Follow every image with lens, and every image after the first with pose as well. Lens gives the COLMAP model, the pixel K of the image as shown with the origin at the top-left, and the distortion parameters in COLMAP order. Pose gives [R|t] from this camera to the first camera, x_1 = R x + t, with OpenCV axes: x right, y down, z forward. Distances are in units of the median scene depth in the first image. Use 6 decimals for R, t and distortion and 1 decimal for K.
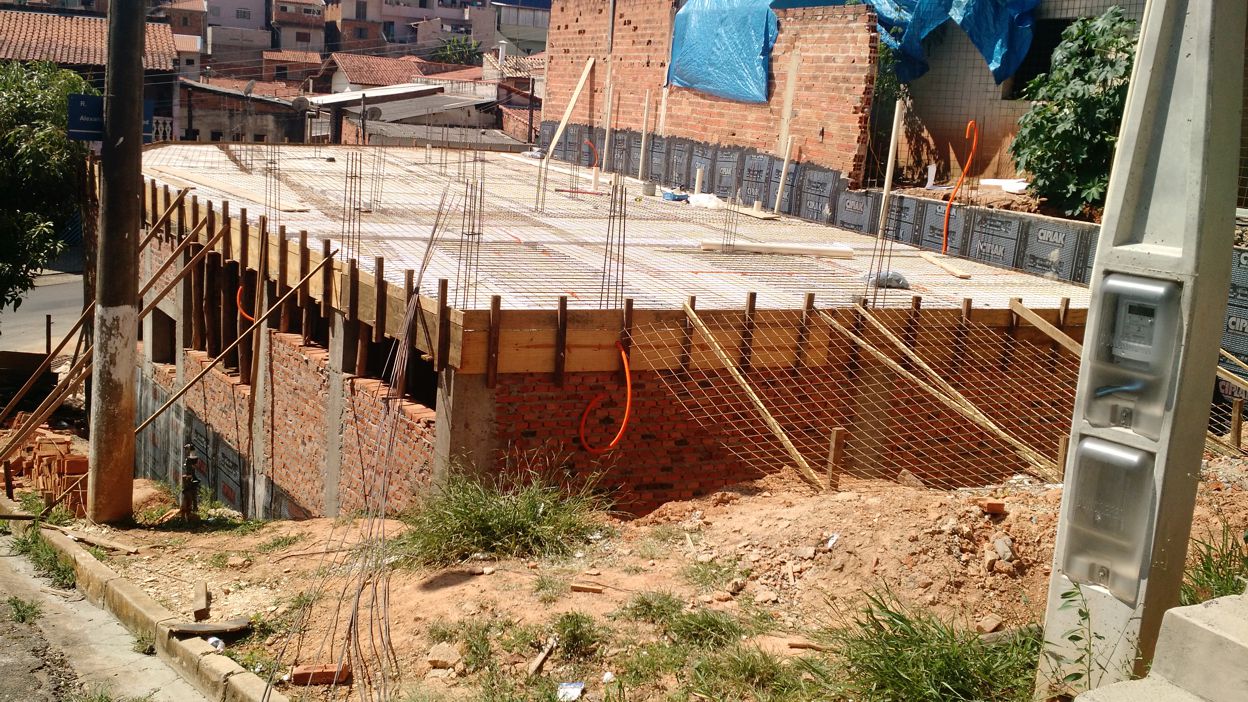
lens RADIAL K [[1142.7, 0, 607.8], [0, 1142.7, 323.3], [0, 0, 1]] dist [0.168686, -0.394299]
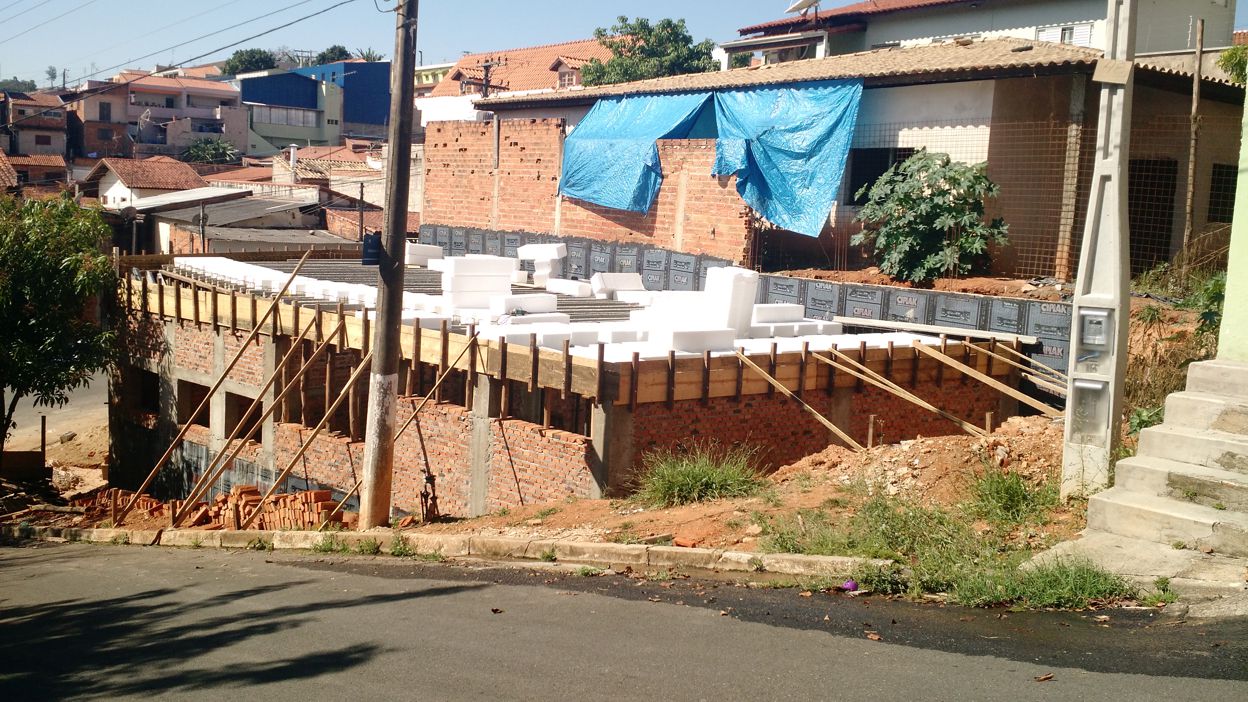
lens RADIAL K [[1142.7, 0, 607.8], [0, 1142.7, 323.3], [0, 0, 1]] dist [0.168686, -0.394299]
pose [[0.972091, -0.052559, 0.228639, -0.234405], [0.069403, 0.995386, -0.066263, 0.017760], [-0.224102, 0.080282, 0.971253, -0.239856]]
